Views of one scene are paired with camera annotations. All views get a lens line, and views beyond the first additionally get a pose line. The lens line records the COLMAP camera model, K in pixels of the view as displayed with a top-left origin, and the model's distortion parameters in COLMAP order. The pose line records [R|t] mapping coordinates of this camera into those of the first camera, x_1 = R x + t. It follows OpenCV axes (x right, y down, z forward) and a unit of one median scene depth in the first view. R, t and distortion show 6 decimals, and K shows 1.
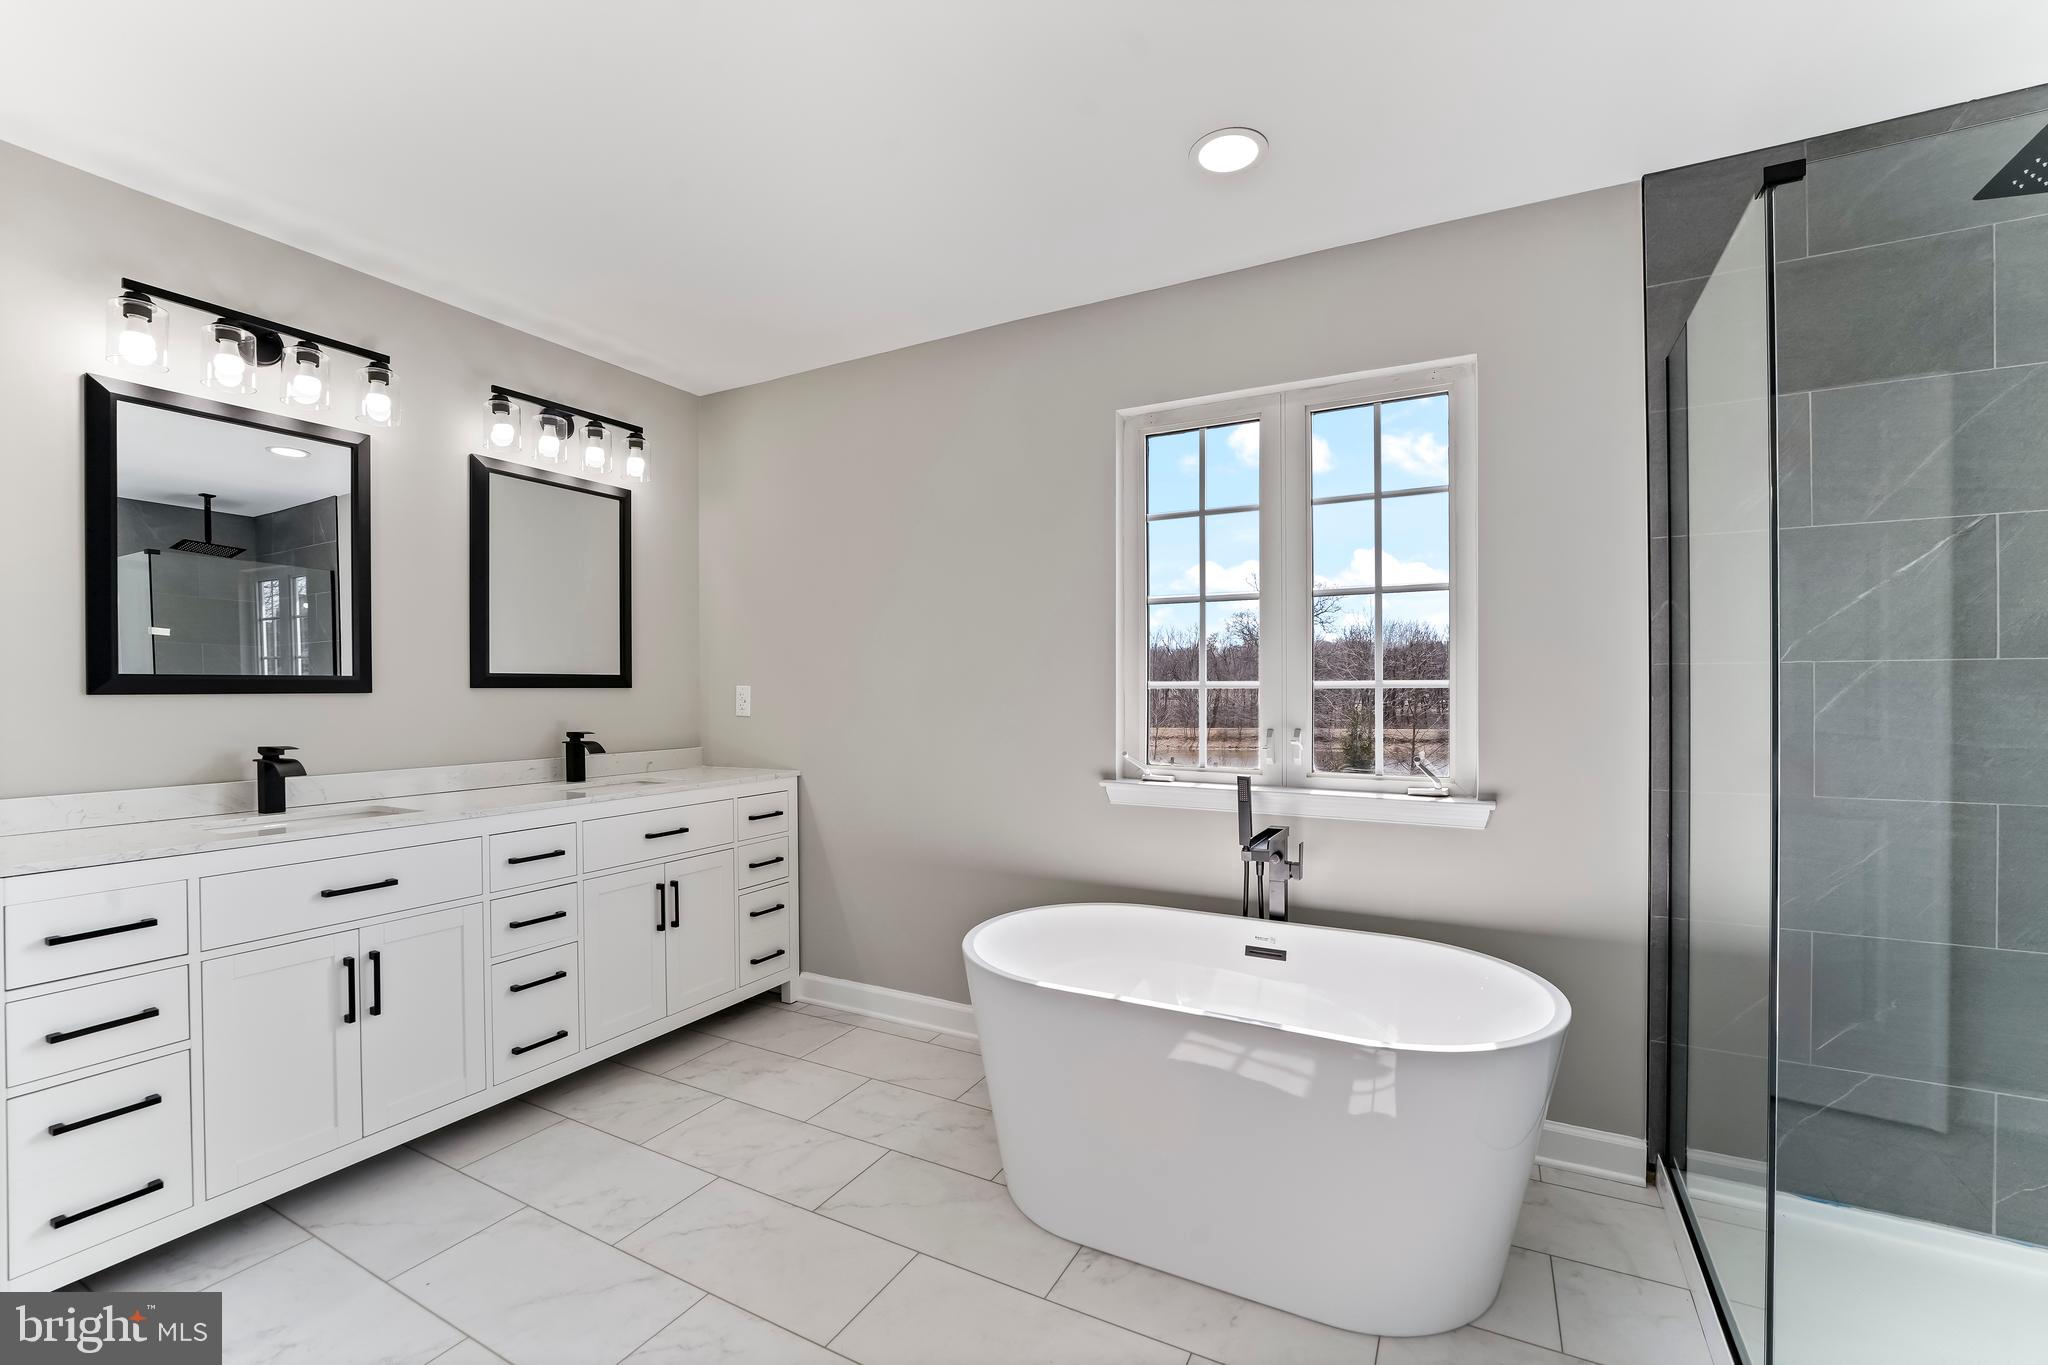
lens RADIAL K [[847.1, 0, 1020.9], [0, 847.1, 689.0], [0, 0, 1]] dist [-0.024099, -0.000299]
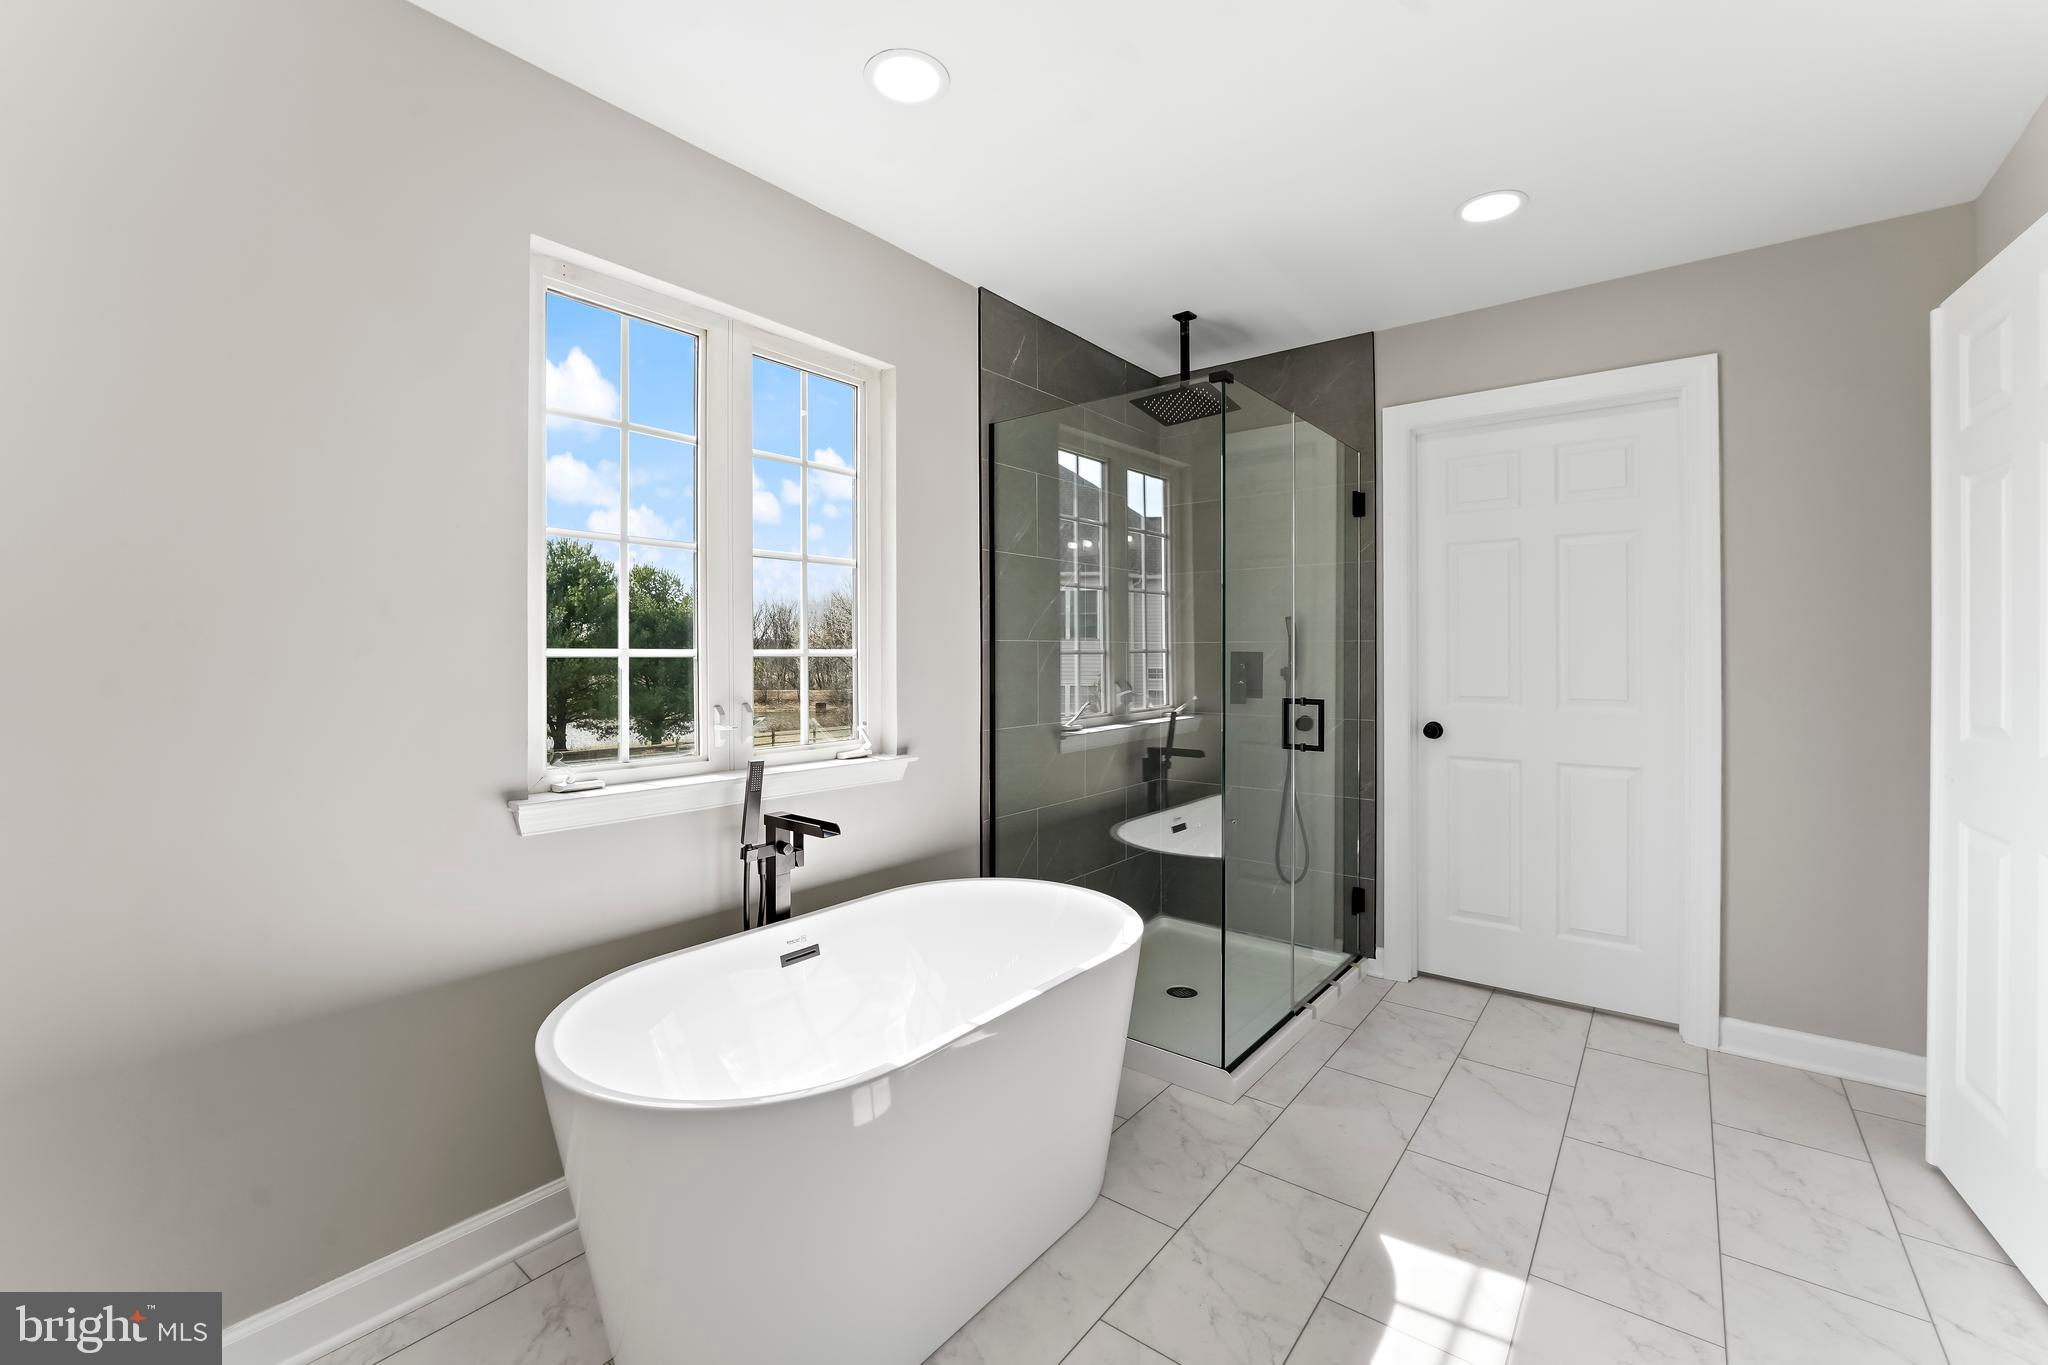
lens RADIAL K [[847.1, 0, 1005.1], [0, 847.1, 648.0], [0, 0, 1]] dist [-0.024099, -0.000299]
pose [[0.169912, 0.009216, 0.985416, -0.524103], [0.003416, 0.999945, -0.009941, -0.001659], [-0.985453, 0.005055, 0.169871, 0.603136]]
